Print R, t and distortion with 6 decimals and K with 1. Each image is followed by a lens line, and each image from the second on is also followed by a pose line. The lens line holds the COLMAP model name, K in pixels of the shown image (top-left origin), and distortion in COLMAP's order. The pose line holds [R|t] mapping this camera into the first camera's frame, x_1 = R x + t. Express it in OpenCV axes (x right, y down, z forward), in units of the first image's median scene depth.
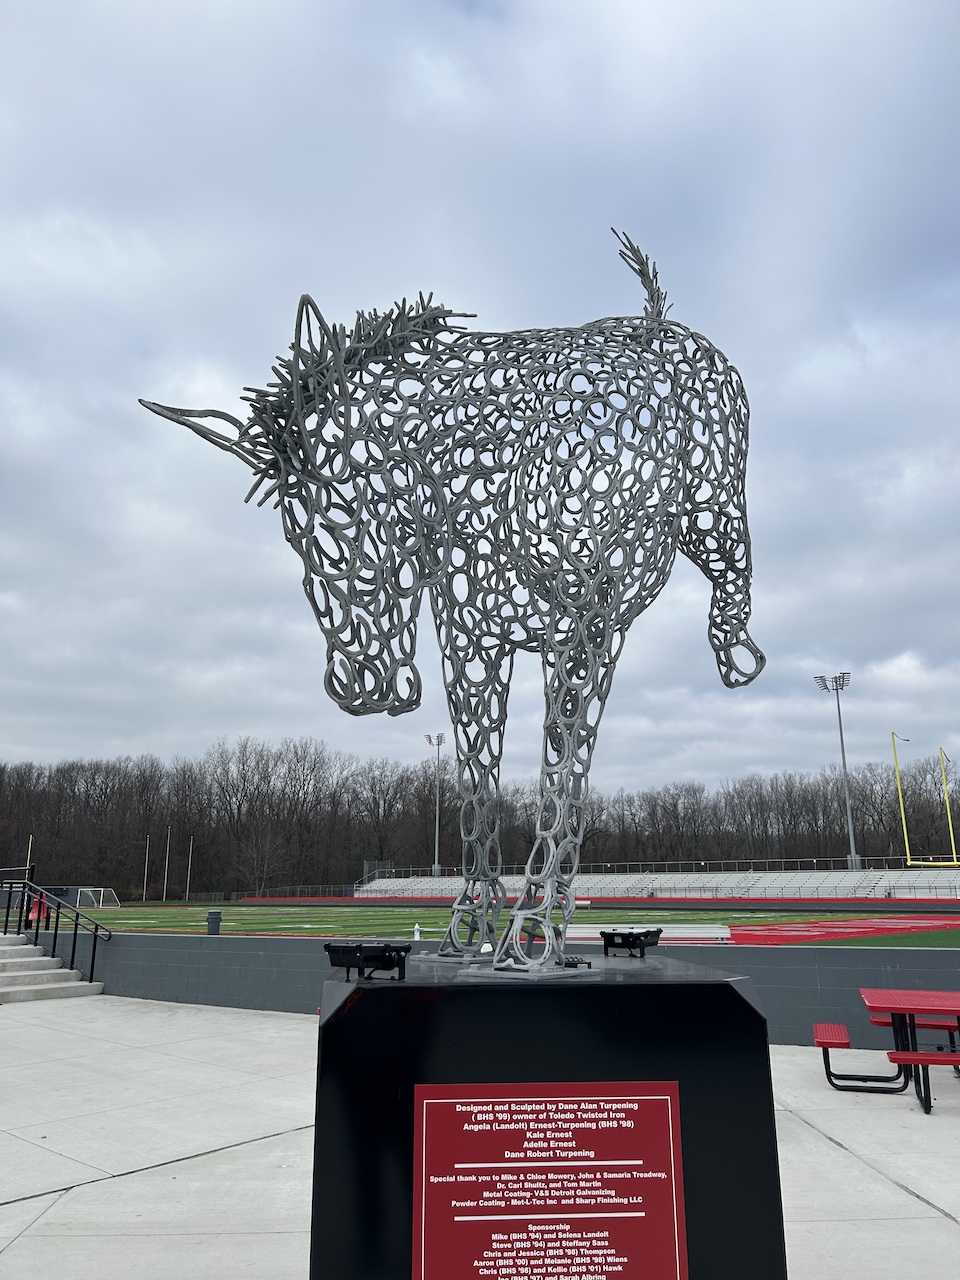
lens RADIAL K [[970.0, 0, 483.0], [0, 970.0, 655.1], [0, 0, 1]] dist [0.049492, -0.055979]
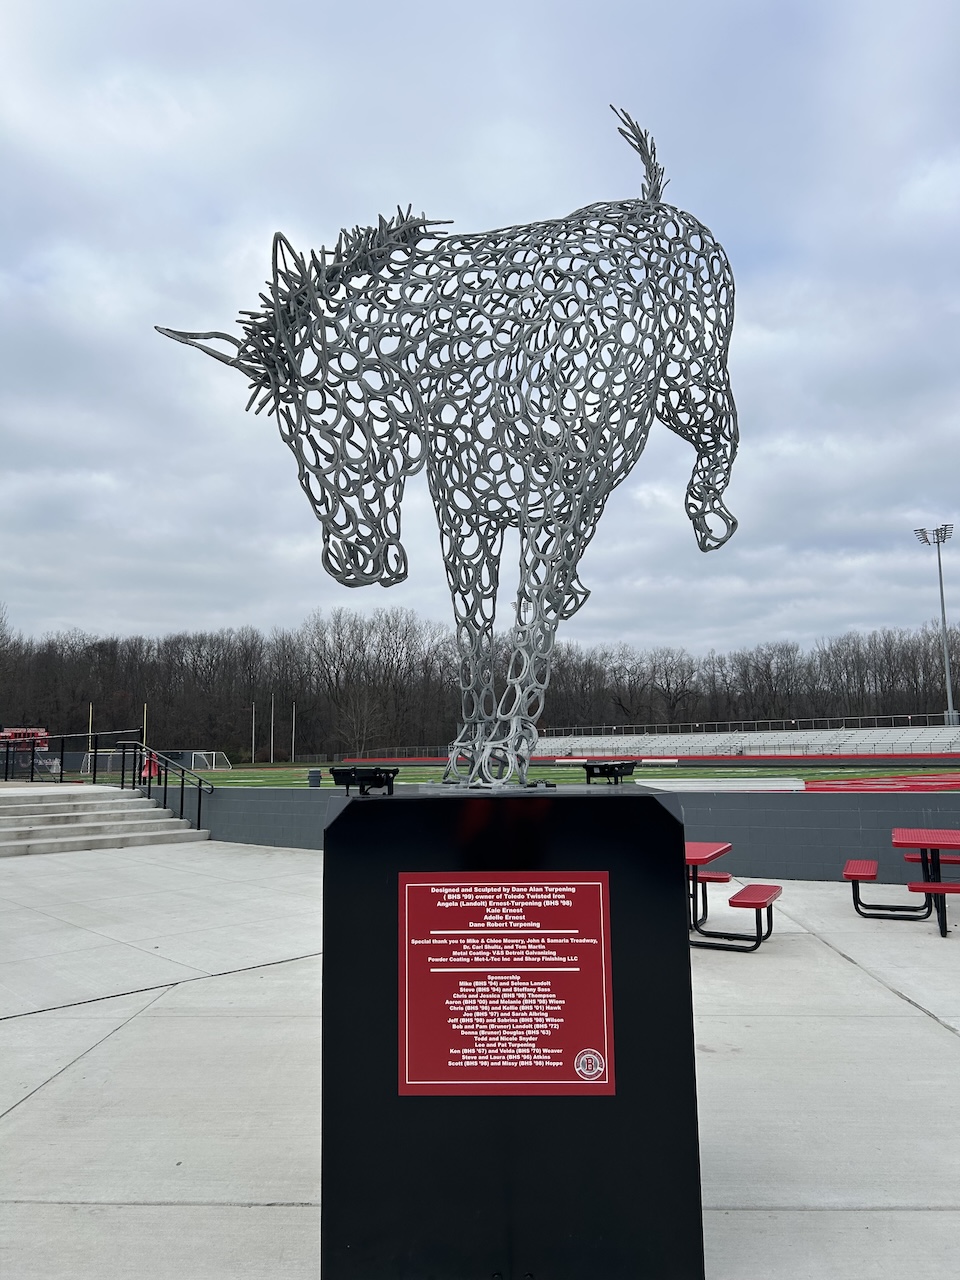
lens RADIAL K [[968.3, 0, 482.9], [0, 968.3, 646.8], [0, 0, 1]] dist [0.051201, -0.057125]
pose [[0.995290, -0.021567, -0.094515, 0.091976], [0.033572, 0.991293, 0.127325, -0.007439], [0.090946, -0.129898, 0.987348, -0.115927]]
